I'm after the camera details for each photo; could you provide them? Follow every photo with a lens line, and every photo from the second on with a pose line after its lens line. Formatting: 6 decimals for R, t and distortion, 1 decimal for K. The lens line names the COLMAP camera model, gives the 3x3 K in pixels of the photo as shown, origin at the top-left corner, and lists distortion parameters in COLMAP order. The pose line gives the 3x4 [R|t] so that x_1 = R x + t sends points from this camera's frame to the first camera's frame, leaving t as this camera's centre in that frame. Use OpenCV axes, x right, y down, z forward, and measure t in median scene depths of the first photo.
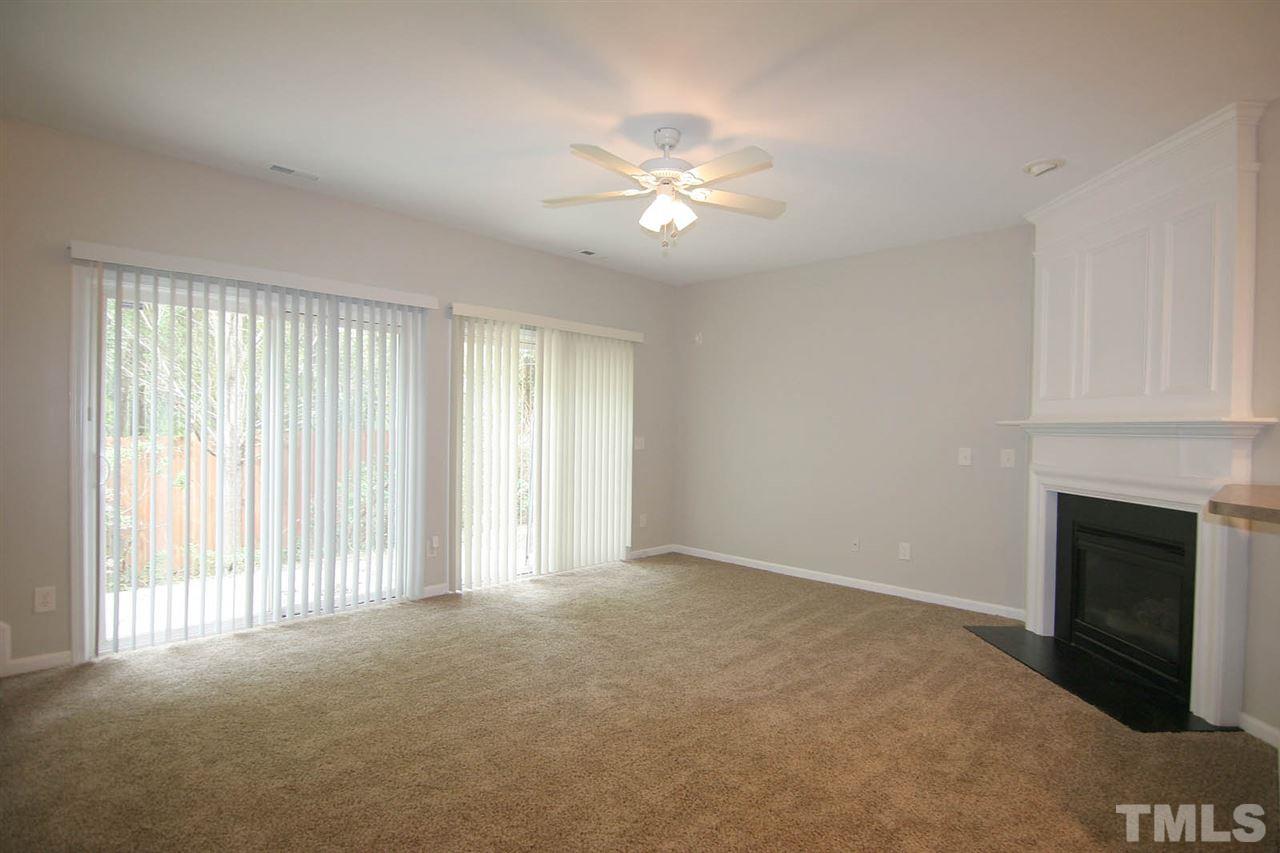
lens RADIAL K [[657.8, 0, 645.4], [0, 657.8, 430.8], [0, 0, 1]] dist [-0.009683, -0.004178]
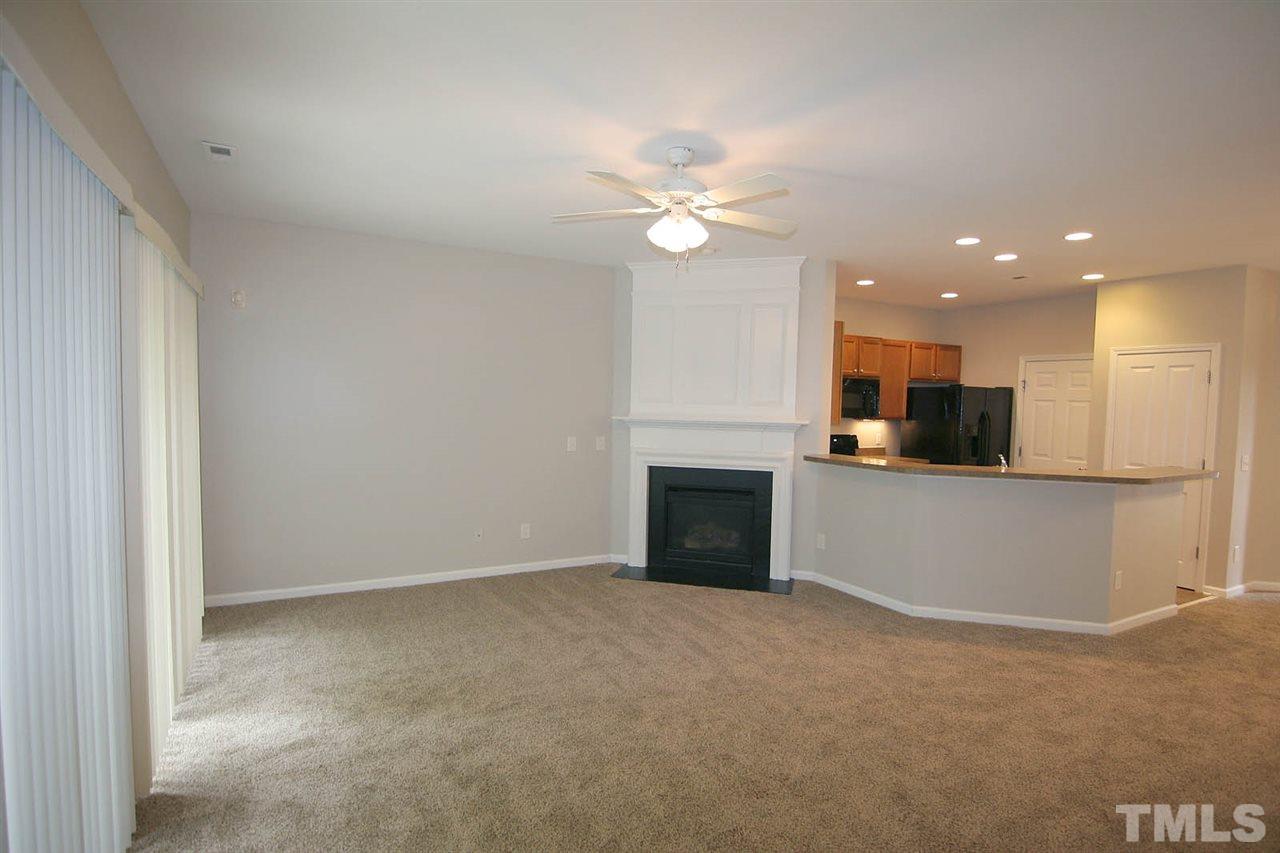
lens RADIAL K [[657.8, 0, 641.7], [0, 657.8, 429.5], [0, 0, 1]] dist [-0.009683, -0.004178]
pose [[0.286799, -0.057379, 0.956271, -0.743417], [-0.009958, 0.997972, 0.062867, -0.076742], [-0.957939, -0.027553, 0.285646, 0.594115]]
